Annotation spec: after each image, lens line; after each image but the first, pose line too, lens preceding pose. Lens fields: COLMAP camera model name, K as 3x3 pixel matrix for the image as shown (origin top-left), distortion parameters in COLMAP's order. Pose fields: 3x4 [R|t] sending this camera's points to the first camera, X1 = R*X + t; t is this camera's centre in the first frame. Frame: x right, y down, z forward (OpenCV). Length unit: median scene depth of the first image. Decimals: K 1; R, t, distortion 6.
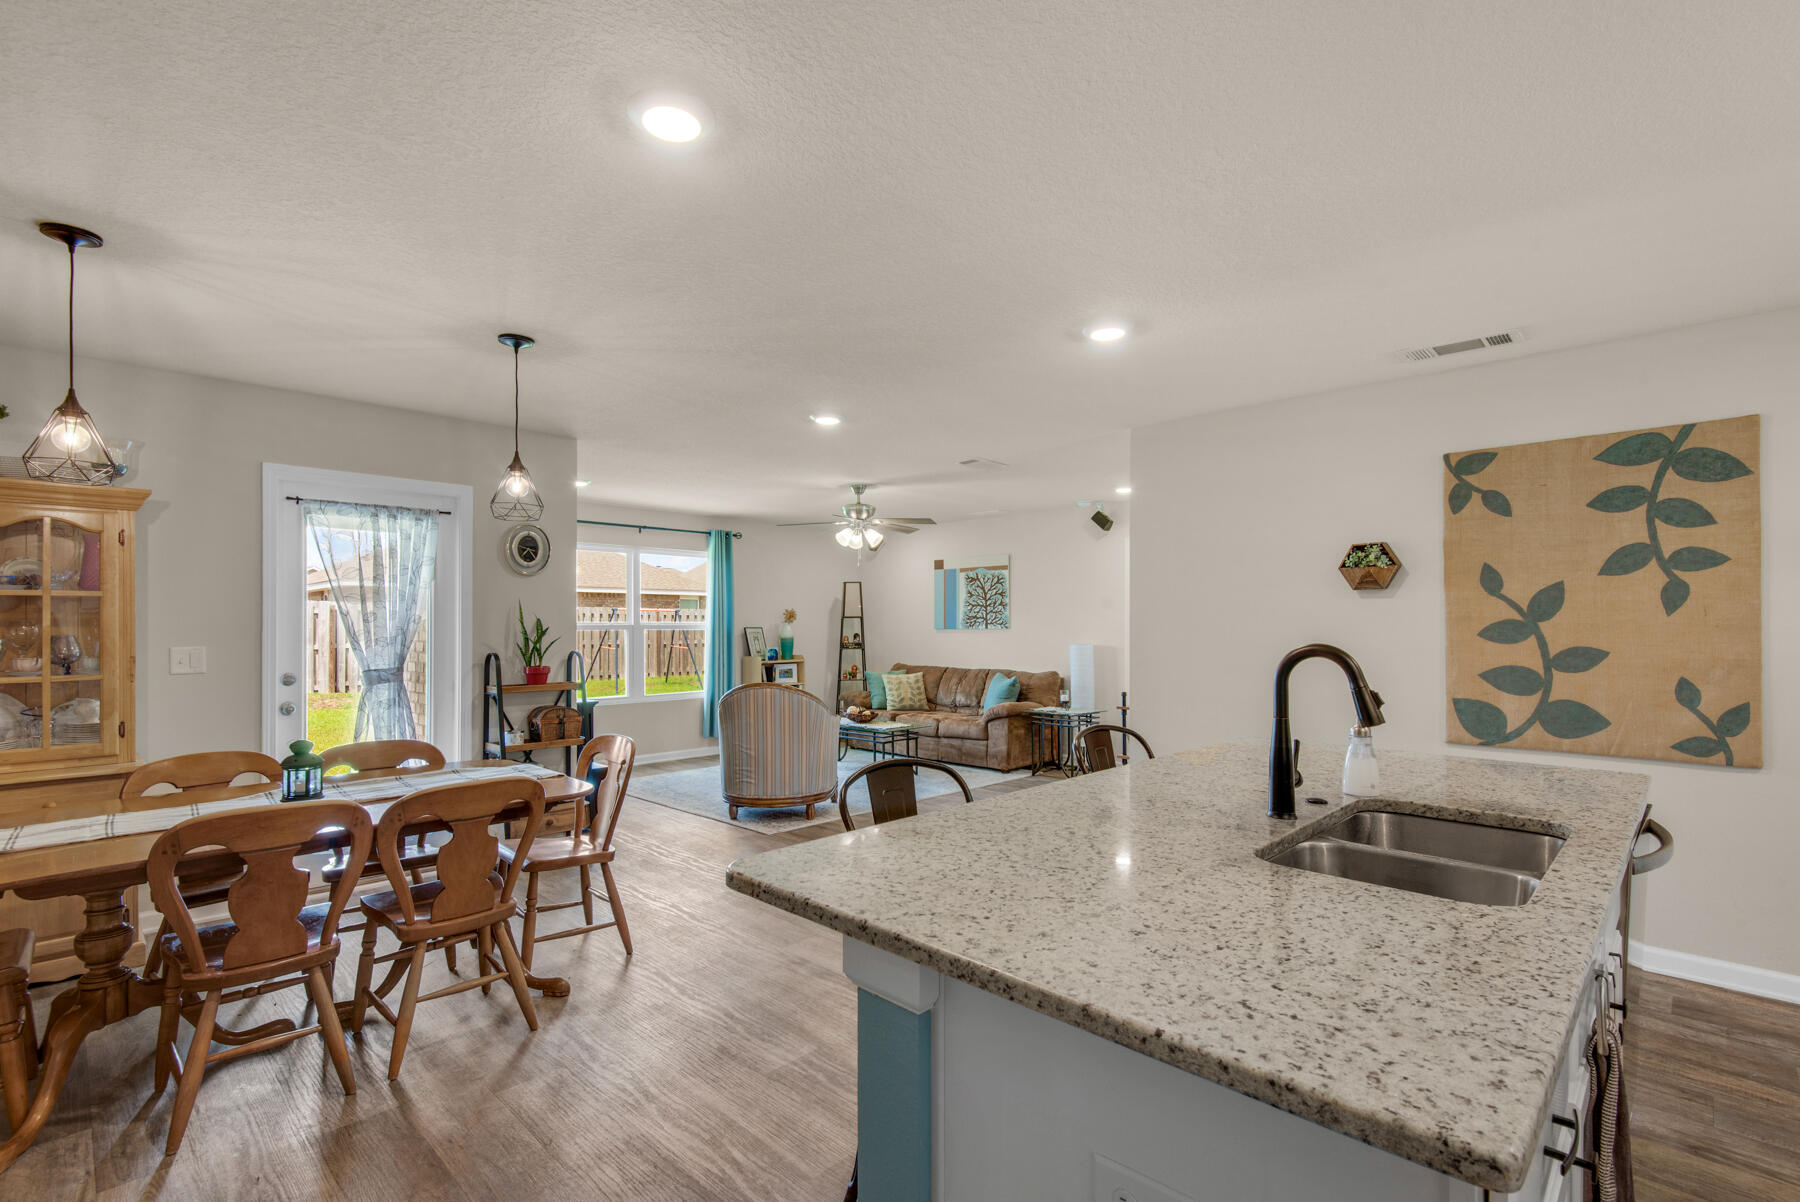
lens RADIAL K [[824.3, 0, 923.1], [0, 824.3, 630.9], [0, 0, 1]] dist [0.019629, -0.011054]
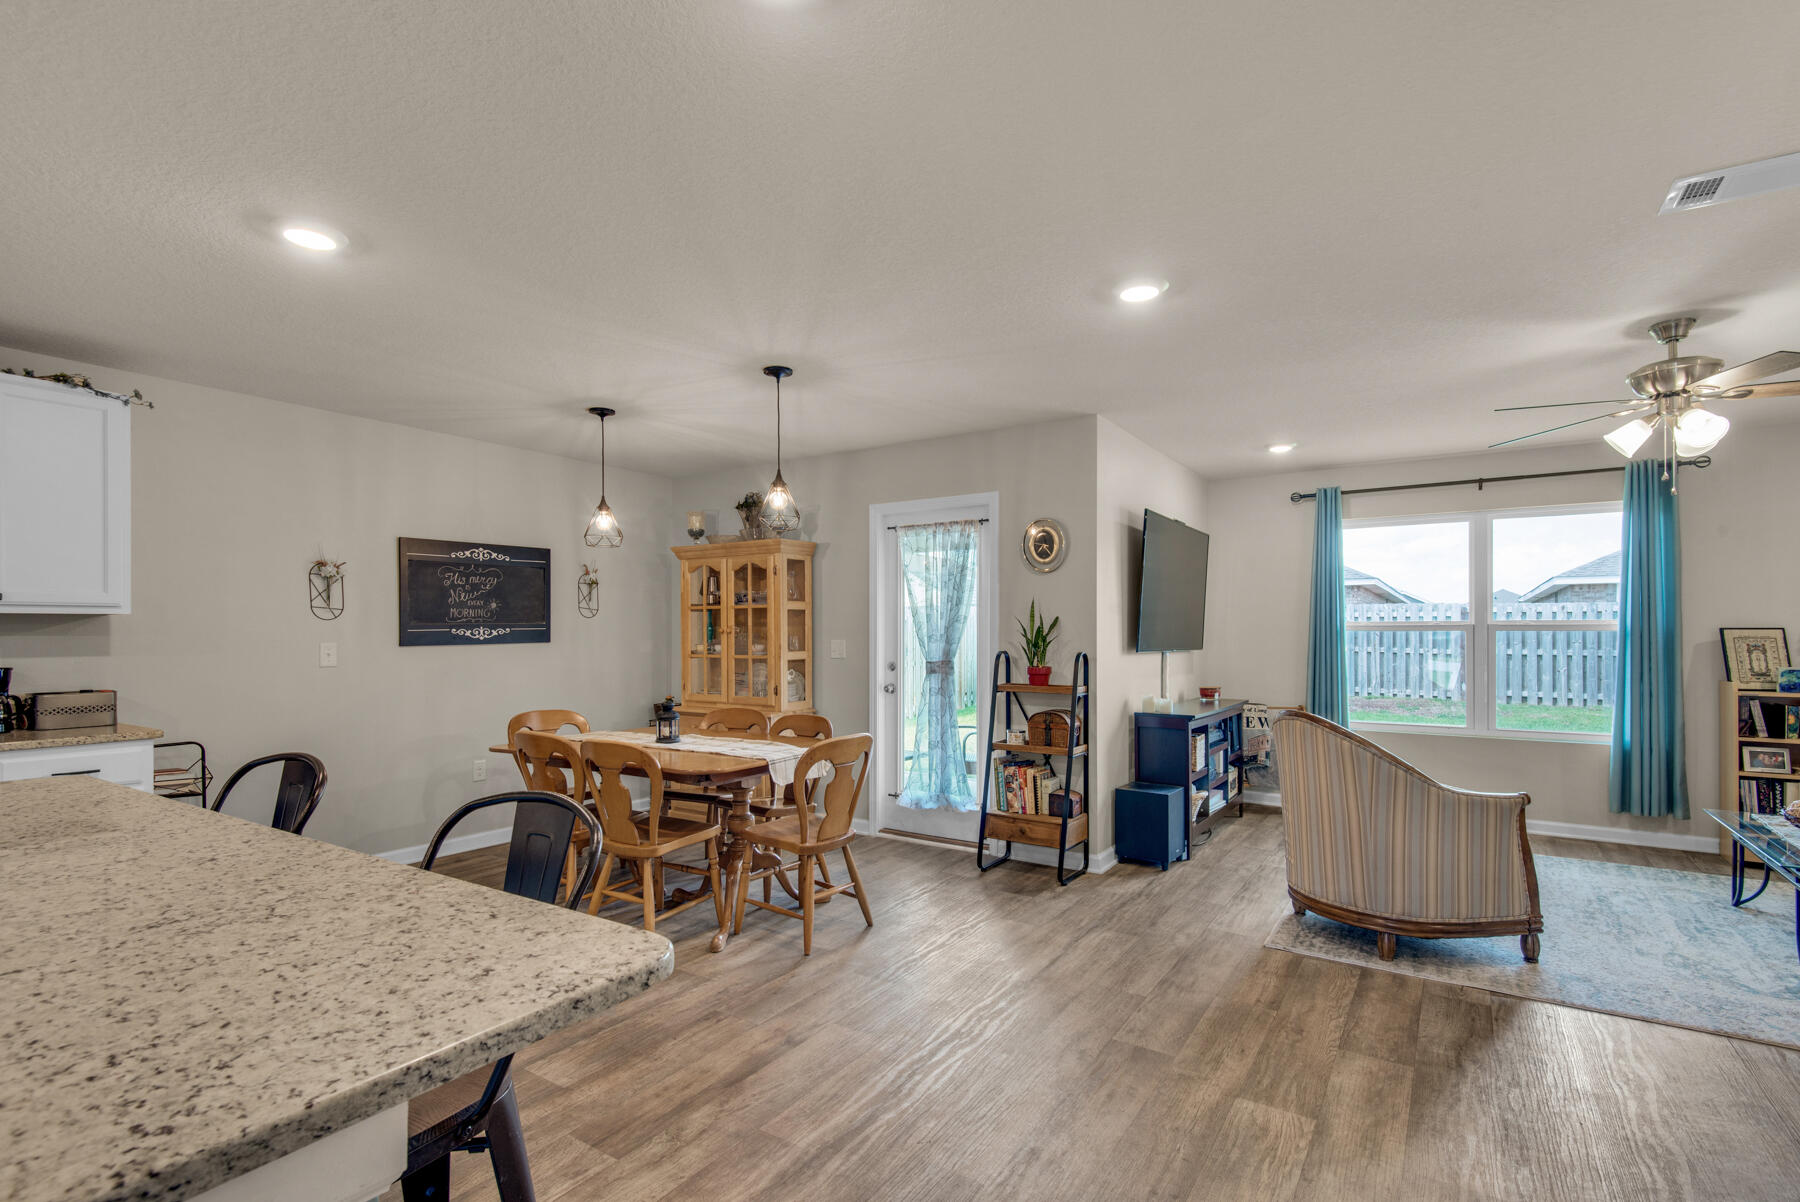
lens RADIAL K [[824.3, 0, 895.9], [0, 824.3, 637.9], [0, 0, 1]] dist [0.019629, -0.011054]
pose [[0.161316, 0.007351, -0.986875, 0.256282], [-0.006569, 0.999958, 0.006375, 0.002517], [0.986881, 0.005454, 0.161358, 0.389208]]
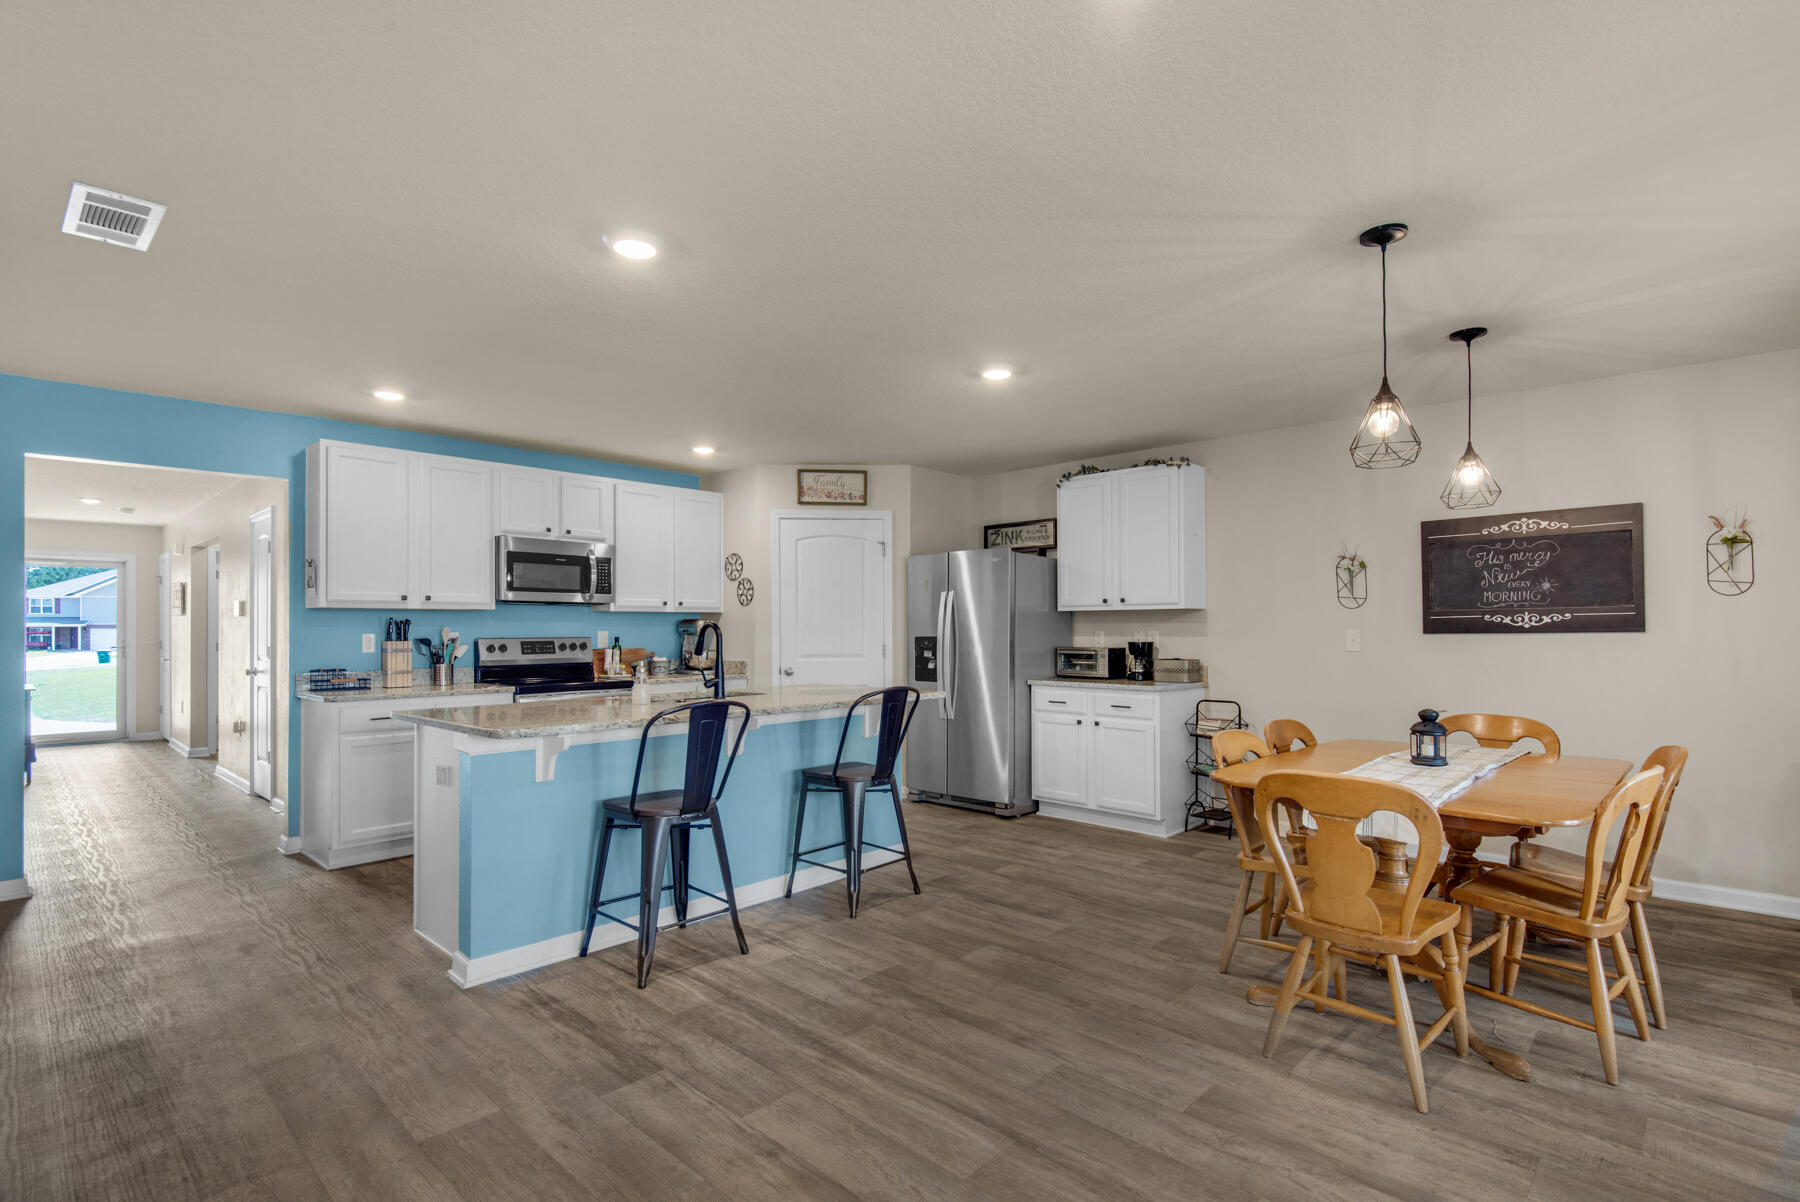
lens RADIAL K [[848.3, 0, 913.0], [0, 848.3, 624.2], [0, 0, 1]] dist [0.012258, -0.009432]
pose [[-0.999976, 0.003332, -0.006152, -0.020006], [0.003304, 0.999985, 0.004453, 0.004060], [0.006167, 0.004432, -0.999971, 0.714498]]
